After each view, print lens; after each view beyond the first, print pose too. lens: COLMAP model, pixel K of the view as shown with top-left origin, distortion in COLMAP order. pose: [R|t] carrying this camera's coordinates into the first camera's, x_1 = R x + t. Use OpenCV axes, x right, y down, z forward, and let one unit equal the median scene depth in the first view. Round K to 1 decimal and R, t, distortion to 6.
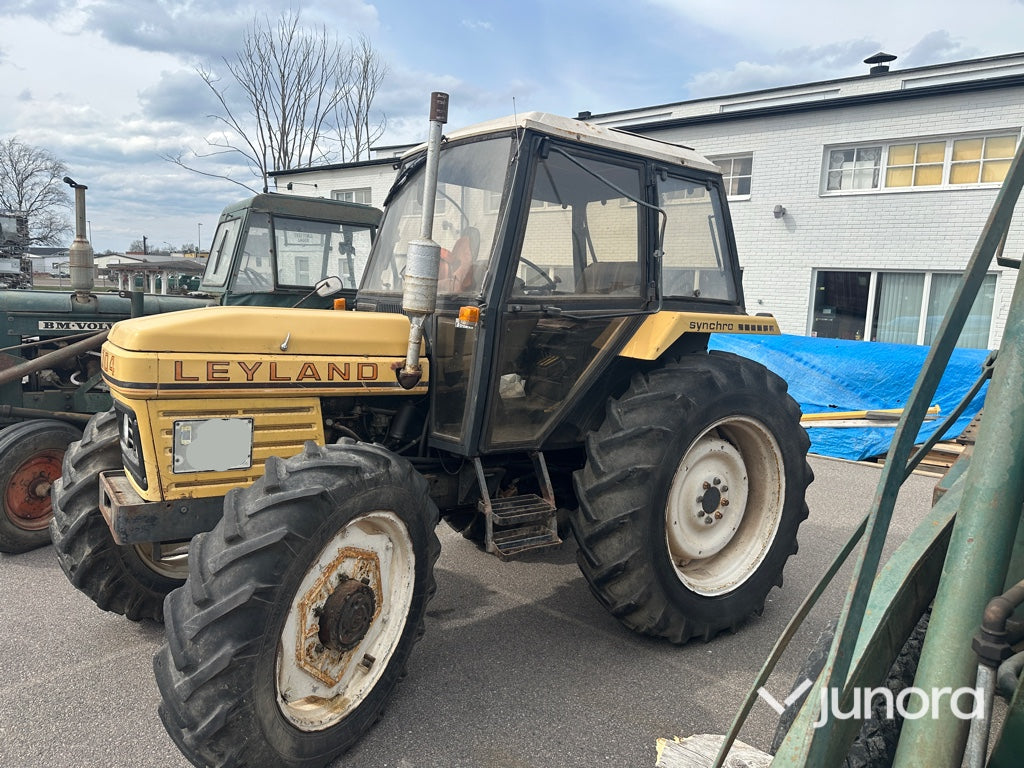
lens RADIAL K [[719.1, 0, 506.8], [0, 719.1, 388.7], [0, 0, 1]] dist [0.042500, -0.050183]
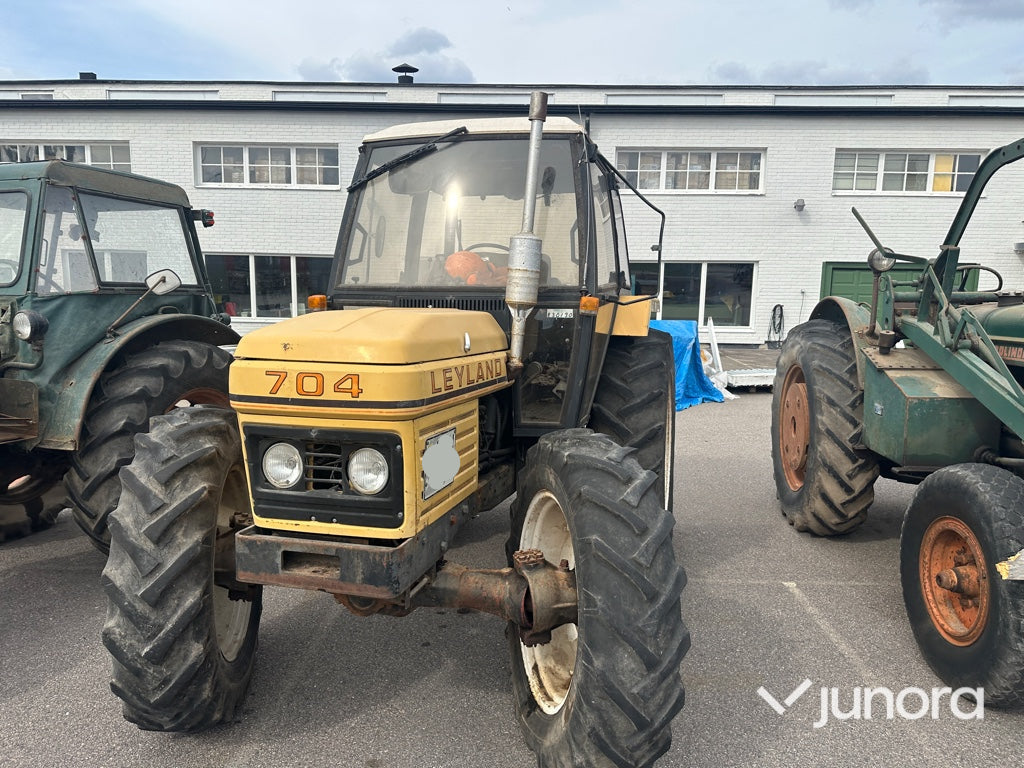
lens RADIAL K [[719.1, 0, 517.0], [0, 719.1, 379.0], [0, 0, 1]] dist [0.042500, -0.050183]
pose [[0.767738, -0.110527, 0.631159, -0.742416], [0.107177, 0.993285, 0.043572, -0.044795], [-0.631736, 0.034194, 0.774429, 0.209129]]
